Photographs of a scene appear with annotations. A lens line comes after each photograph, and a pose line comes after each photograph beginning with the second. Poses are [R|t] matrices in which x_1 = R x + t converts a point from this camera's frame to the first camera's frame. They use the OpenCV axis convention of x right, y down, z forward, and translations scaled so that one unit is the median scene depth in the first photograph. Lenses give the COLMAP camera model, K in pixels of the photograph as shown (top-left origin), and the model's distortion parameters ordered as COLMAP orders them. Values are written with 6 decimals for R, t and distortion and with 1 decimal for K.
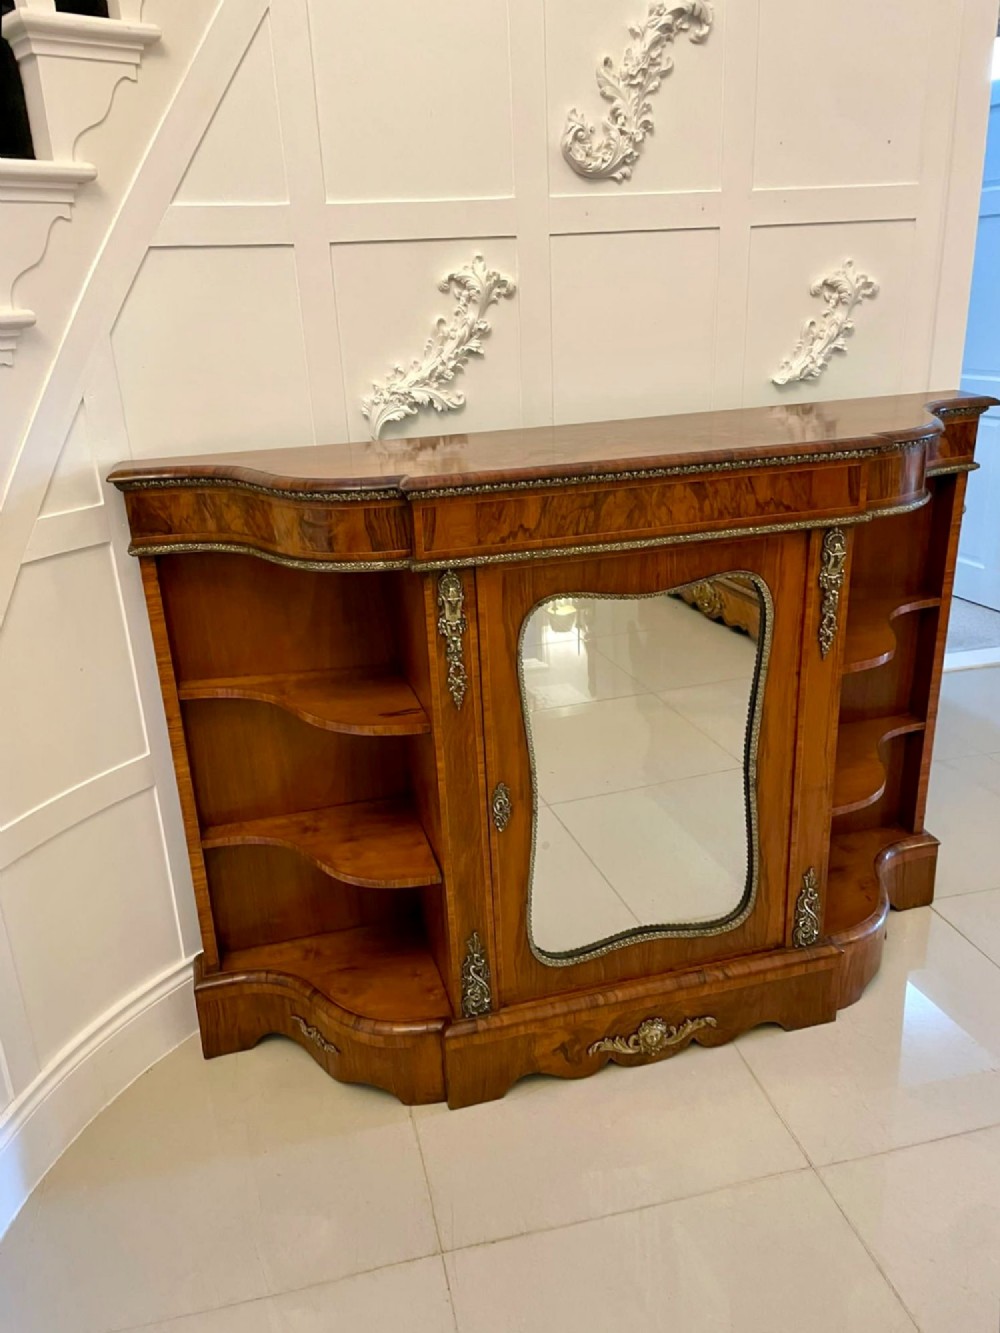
lens RADIAL K [[1040.8, 0, 515.0], [0, 1040.8, 652.6], [0, 0, 1]] dist [0.072900, -0.106039]
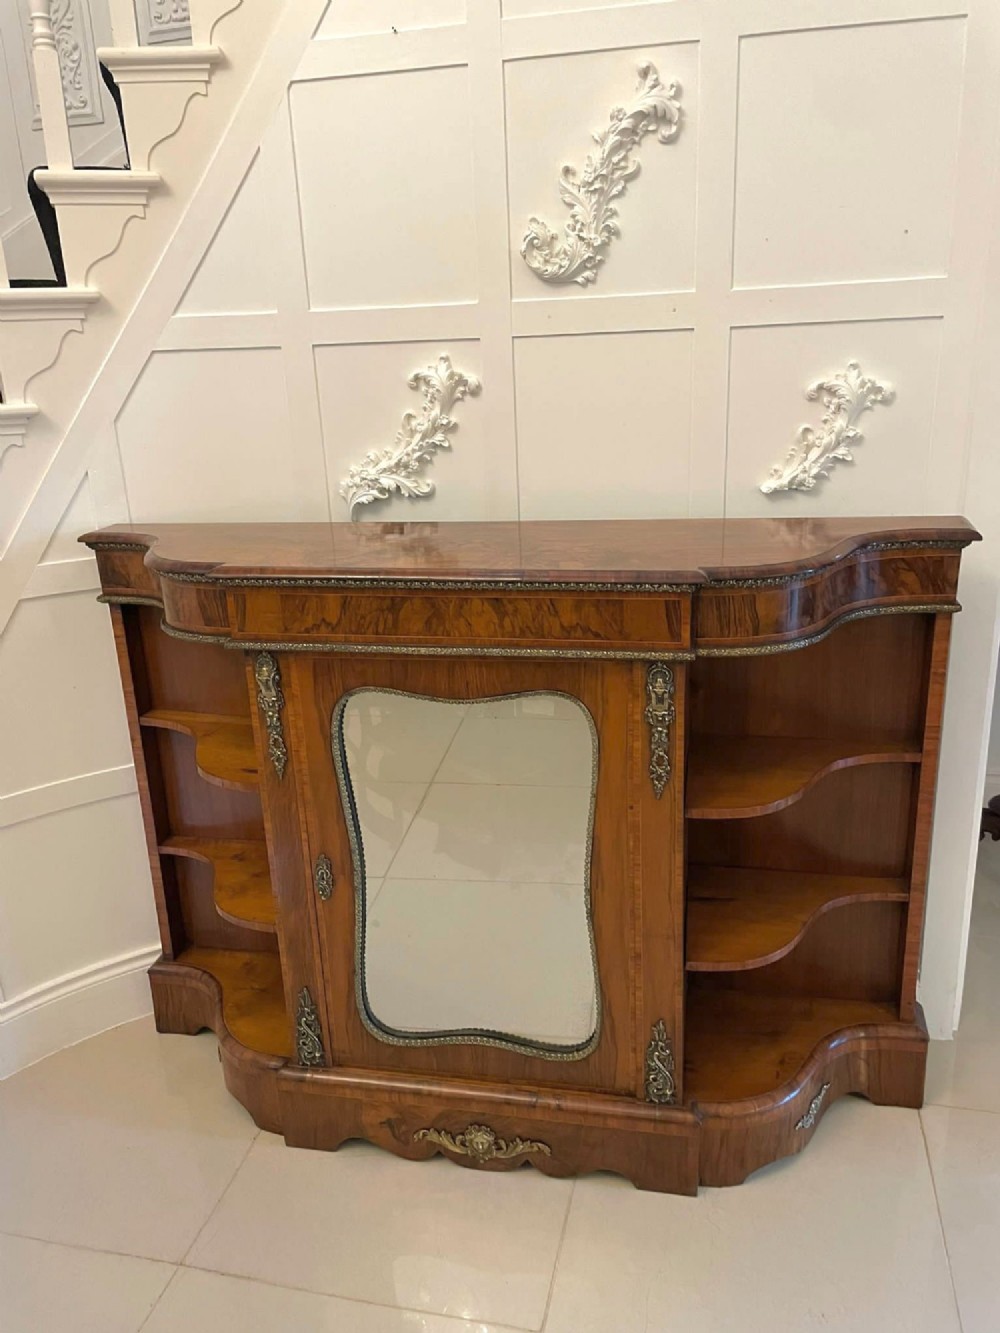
lens RADIAL K [[1040.8, 0, 508.8], [0, 1040.8, 649.5], [0, 0, 1]] dist [0.072900, -0.106039]
pose [[0.893307, 0.137414, -0.427926, 0.559975], [-0.149681, 0.988722, 0.005032, -0.110174], [0.423791, 0.059557, 0.903800, 0.100242]]
